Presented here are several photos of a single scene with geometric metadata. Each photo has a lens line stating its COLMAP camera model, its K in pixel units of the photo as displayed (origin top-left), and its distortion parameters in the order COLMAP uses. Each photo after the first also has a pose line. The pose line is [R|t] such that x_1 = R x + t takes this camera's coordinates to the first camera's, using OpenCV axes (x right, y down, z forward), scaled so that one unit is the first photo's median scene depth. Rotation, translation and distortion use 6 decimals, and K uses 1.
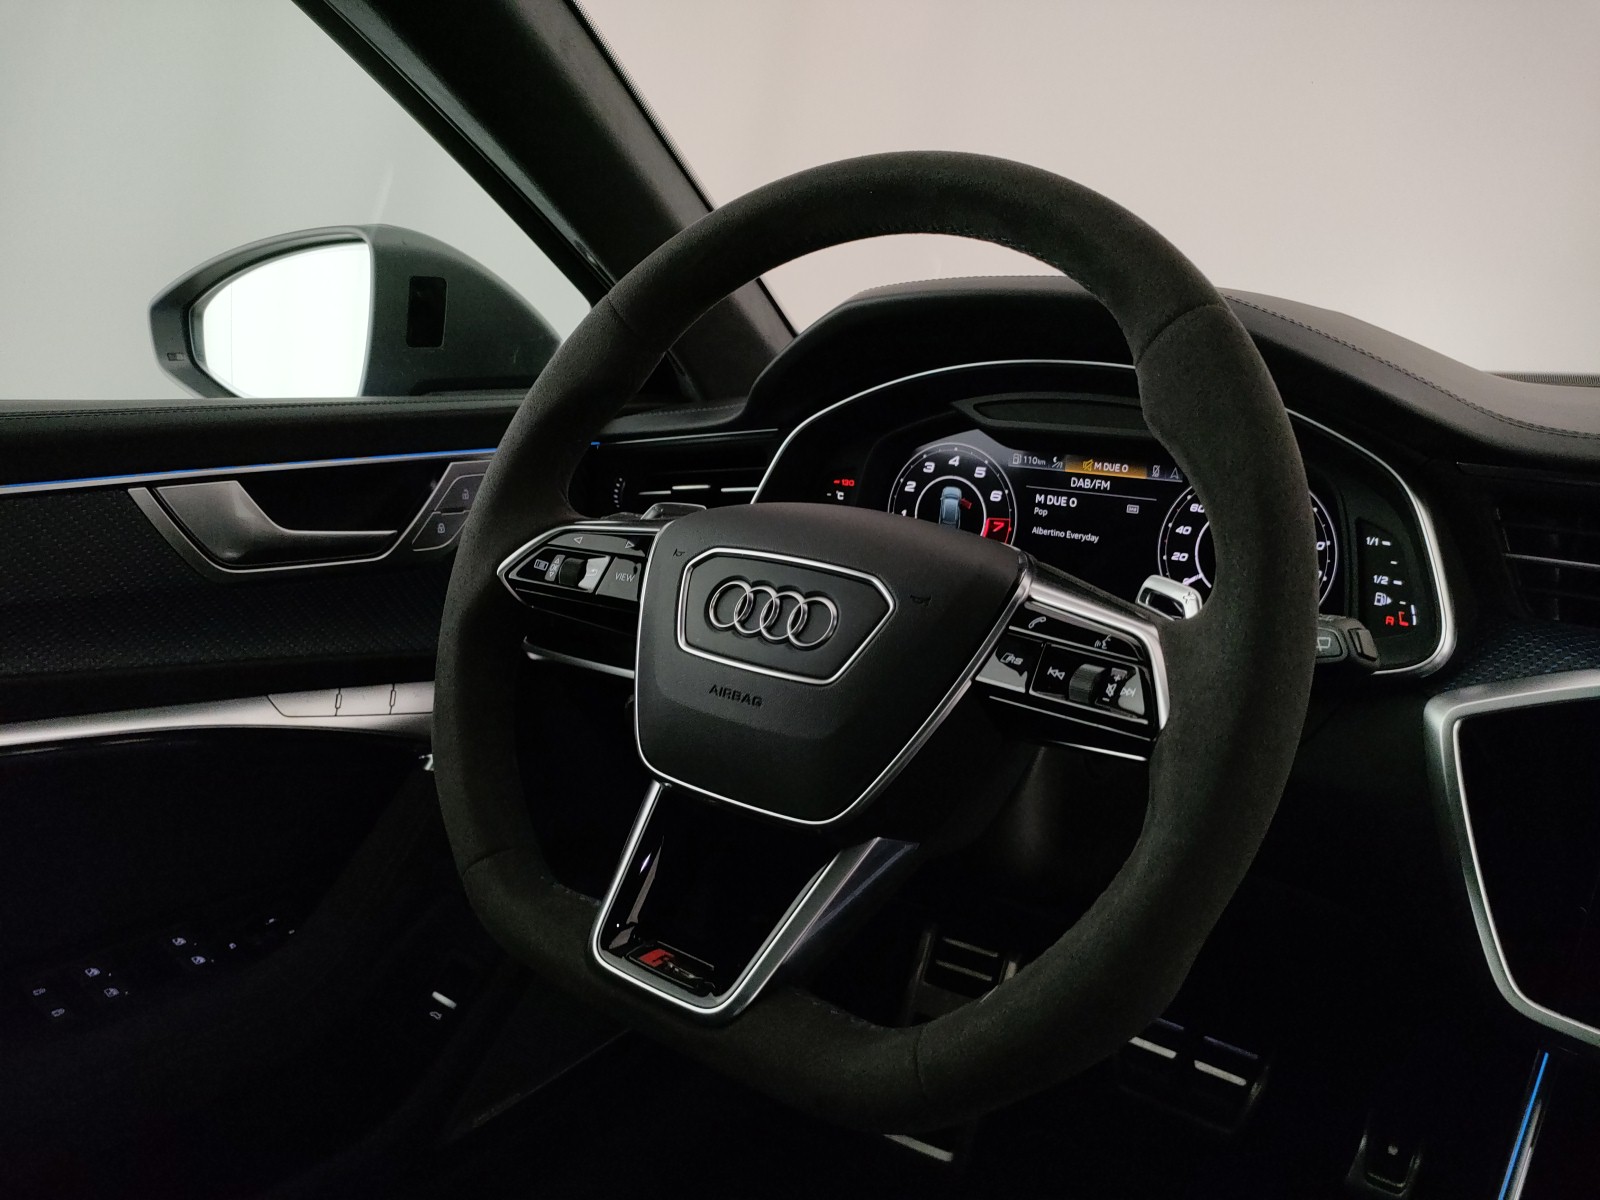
lens RADIAL K [[1185.1, 0, 787.6], [0, 1185.1, 597.6], [0, 0, 1]] dist [0.040664, -0.015709]
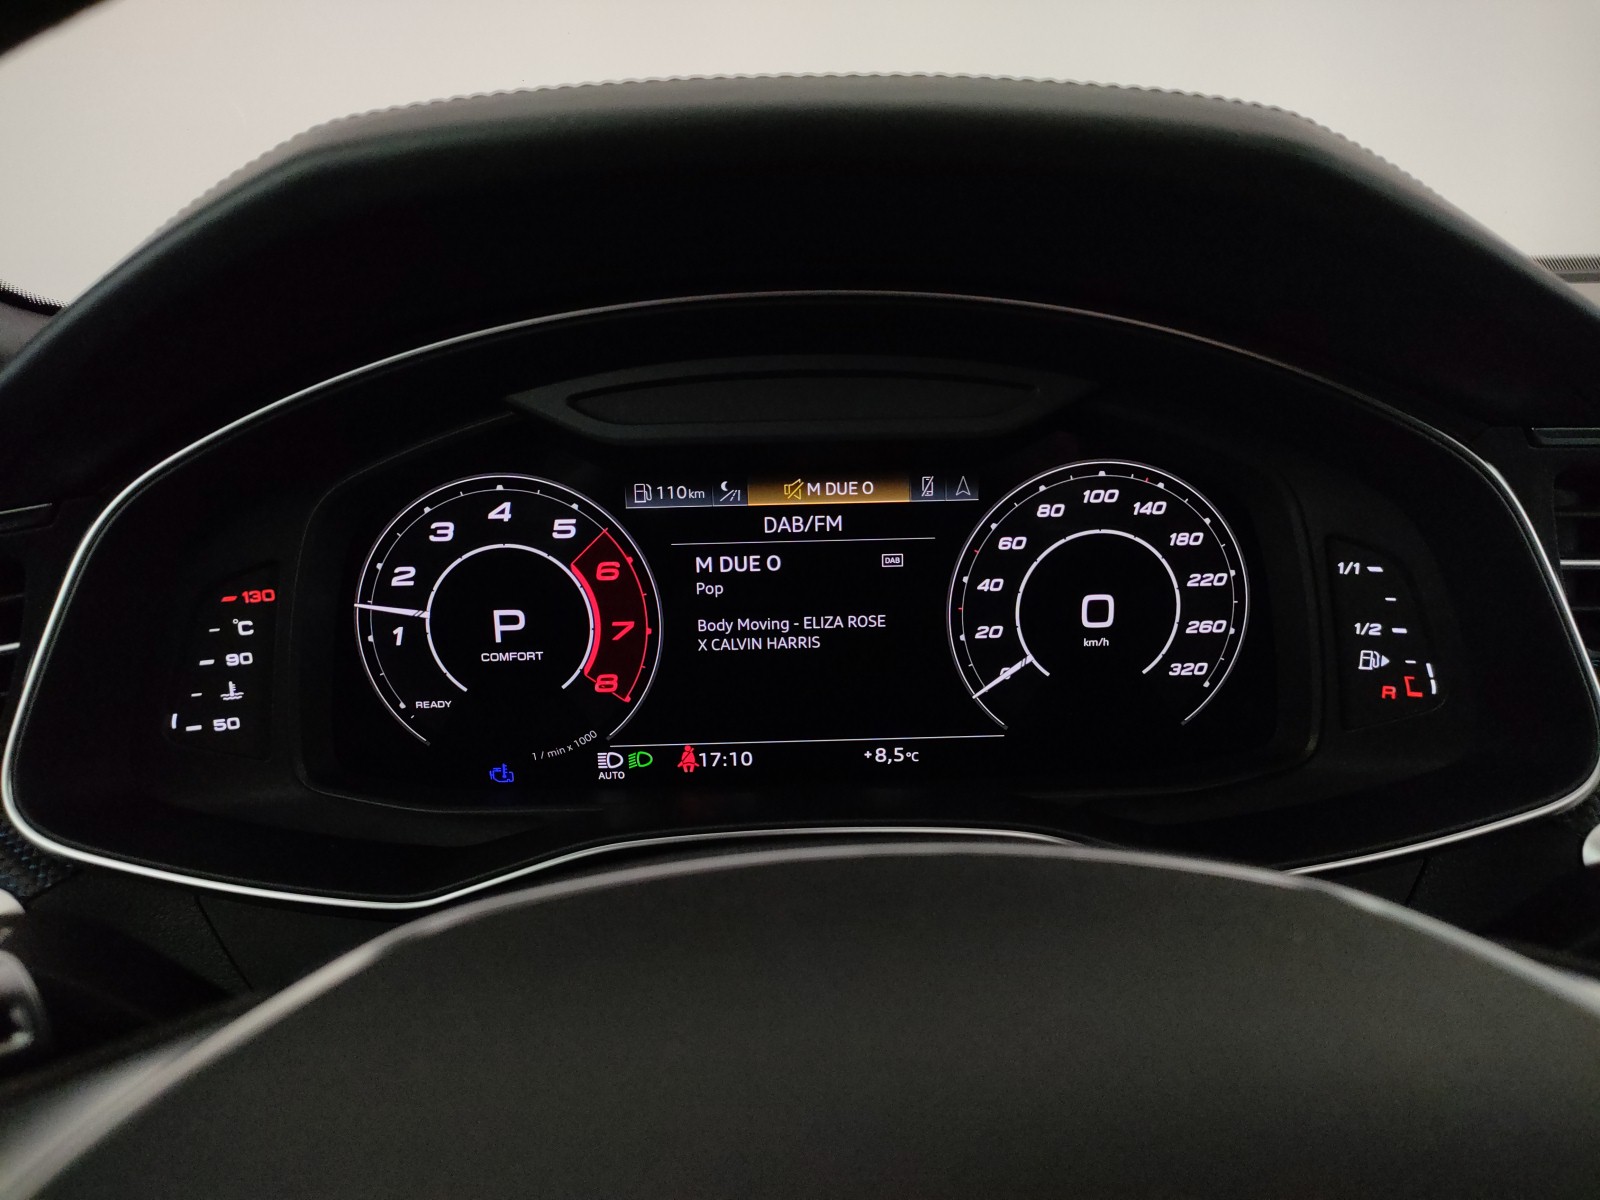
lens RADIAL K [[1185.1, 0, 790.8], [0, 1185.1, 602.9], [0, 0, 1]] dist [0.040664, -0.015709]
pose [[0.773293, -0.219514, 0.594838, -0.068571], [0.174050, 0.975609, 0.133764, -0.135478], [-0.609692, 0.000092, 0.792638, 0.602658]]
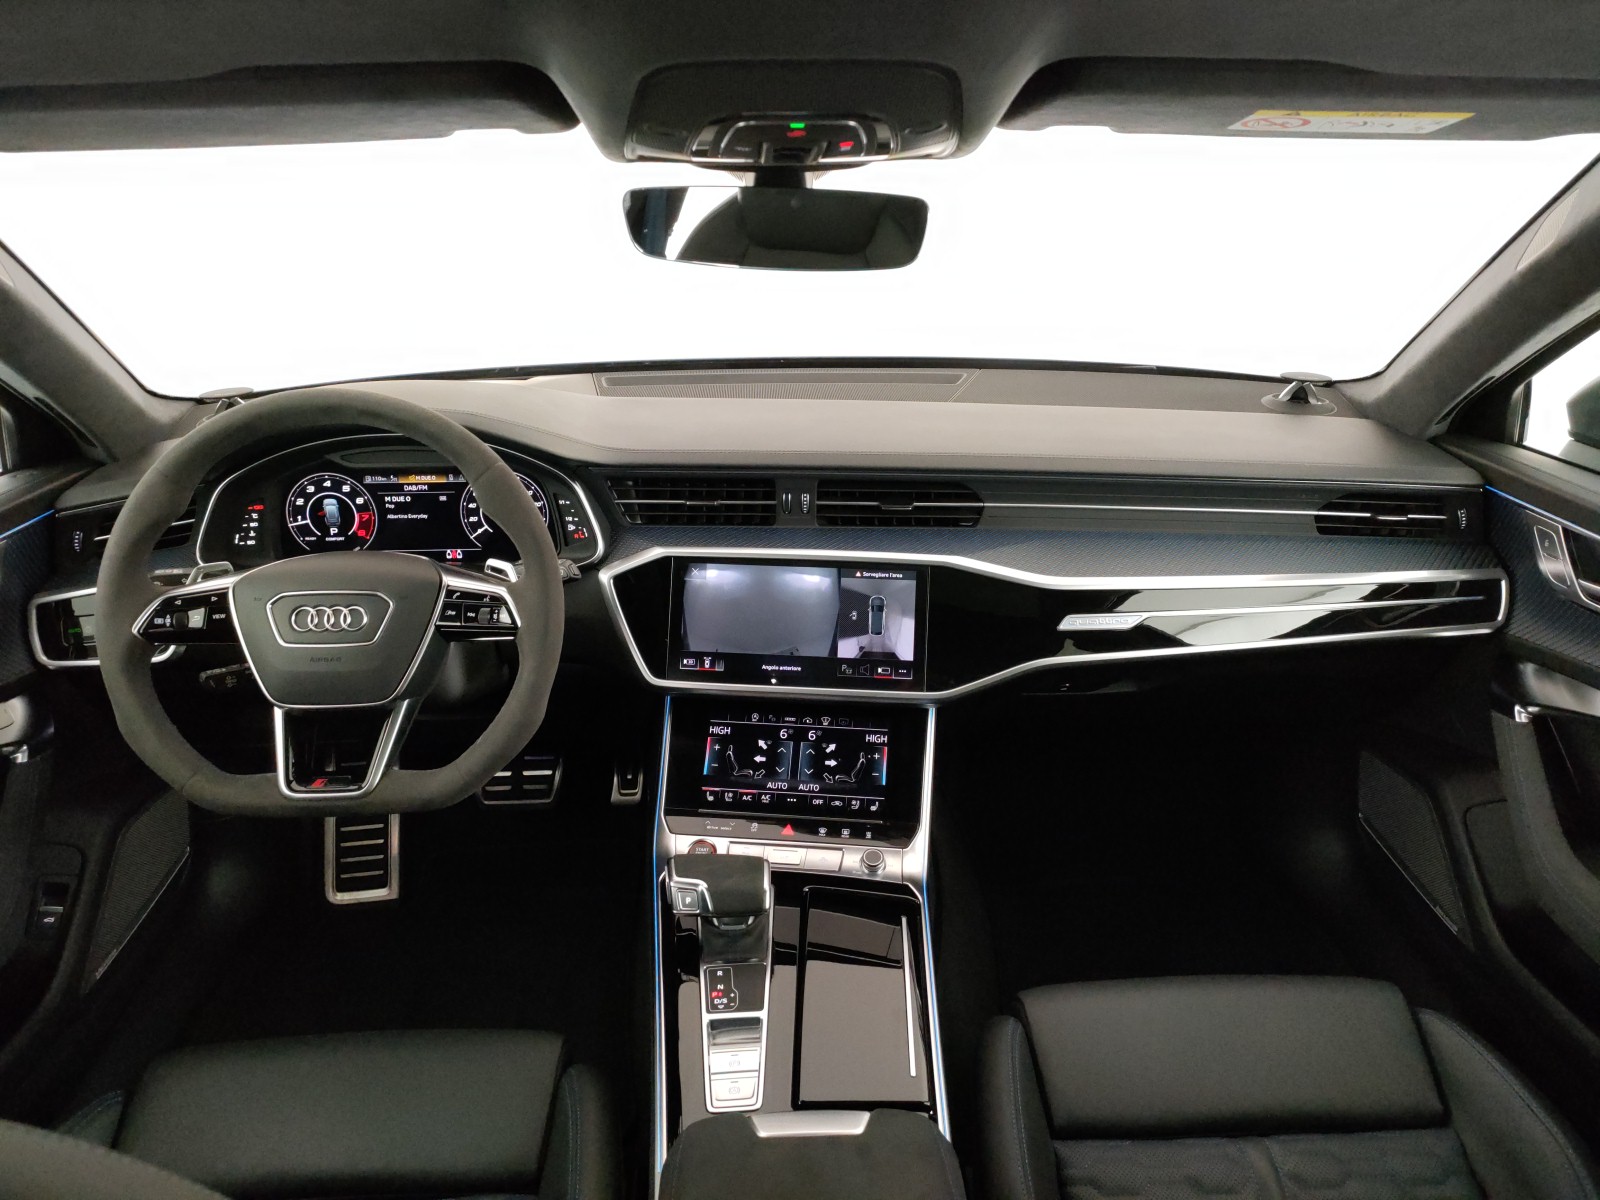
lens RADIAL K [[1185.1, 0, 827.4], [0, 1185.1, 601.7], [0, 0, 1]] dist [0.040664, -0.015709]
pose [[0.755158, -0.269414, 0.597622, -0.421213], [0.163027, 0.960186, 0.226859, -0.245784], [-0.634947, -0.073886, 0.769014, -0.850606]]
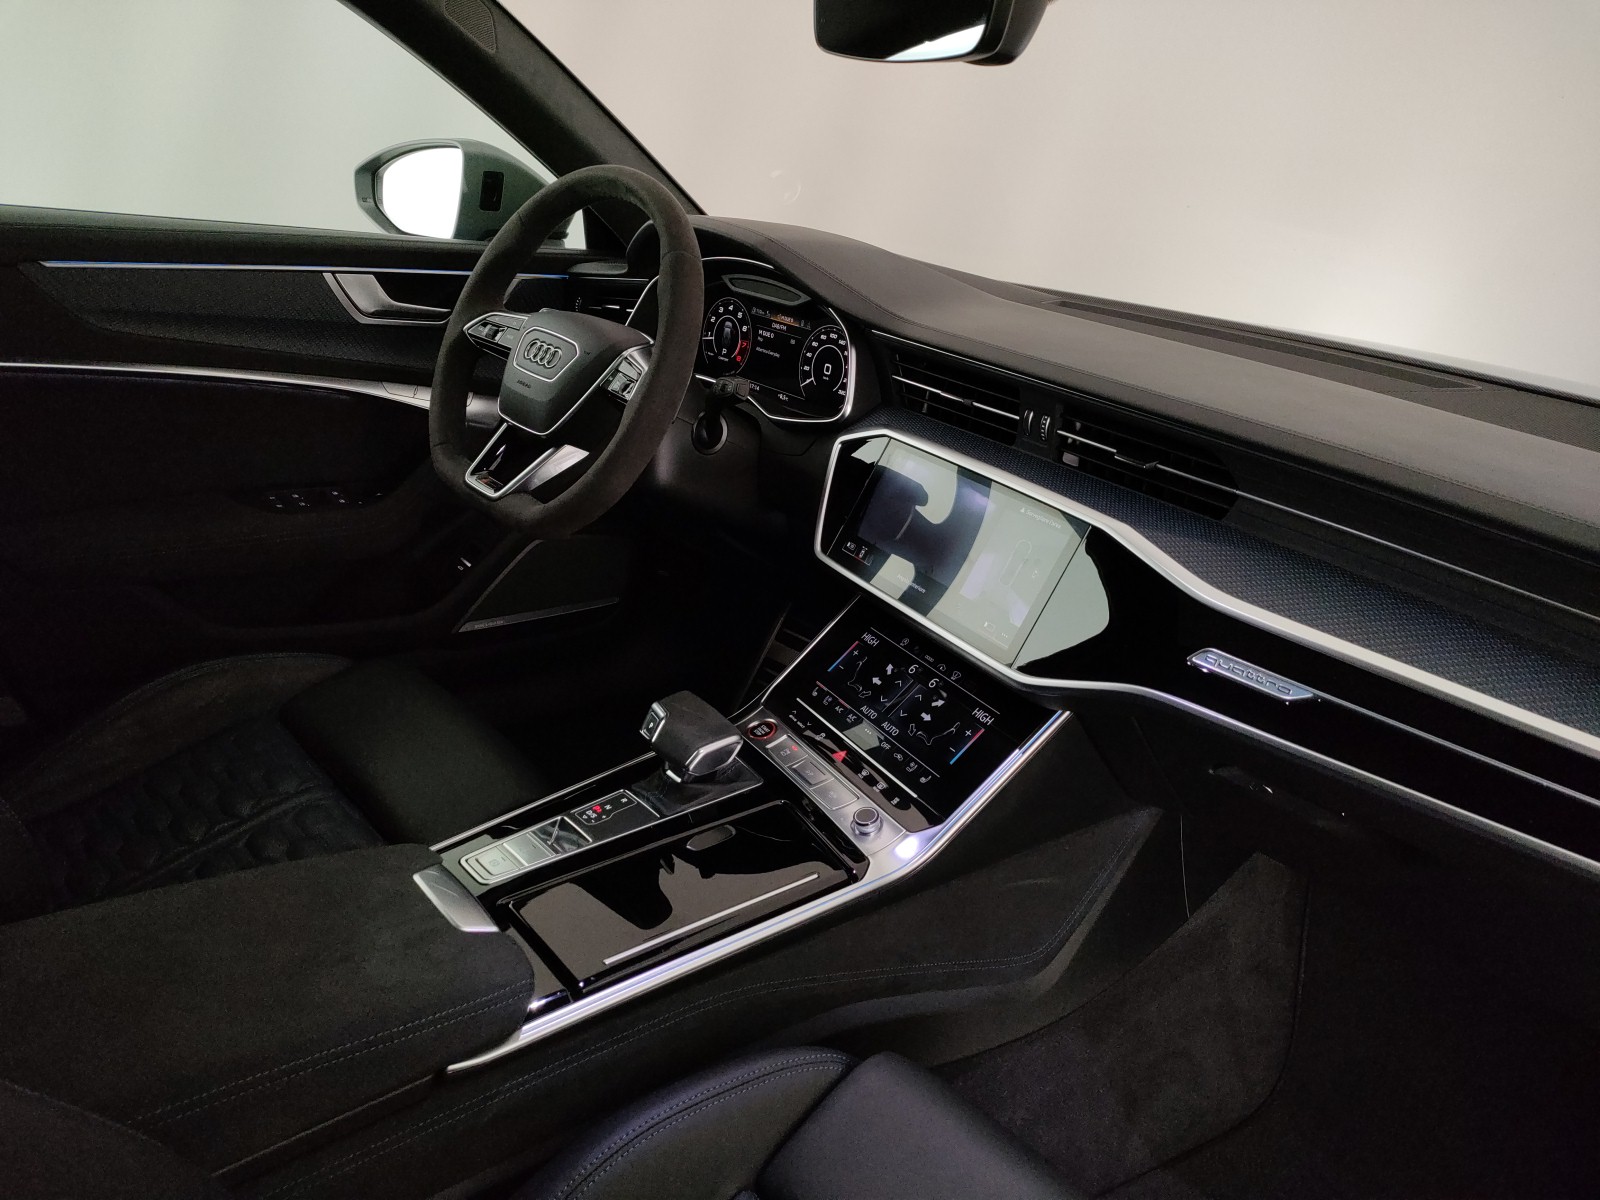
lens RADIAL K [[1185.1, 0, 796.4], [0, 1185.1, 602.3], [0, 0, 1]] dist [0.040664, -0.015709]
pose [[0.976387, 0.153465, -0.152044, 0.662726], [-0.132089, 0.981021, 0.141952, 0.069340], [0.170943, -0.118517, 0.978127, -0.980244]]
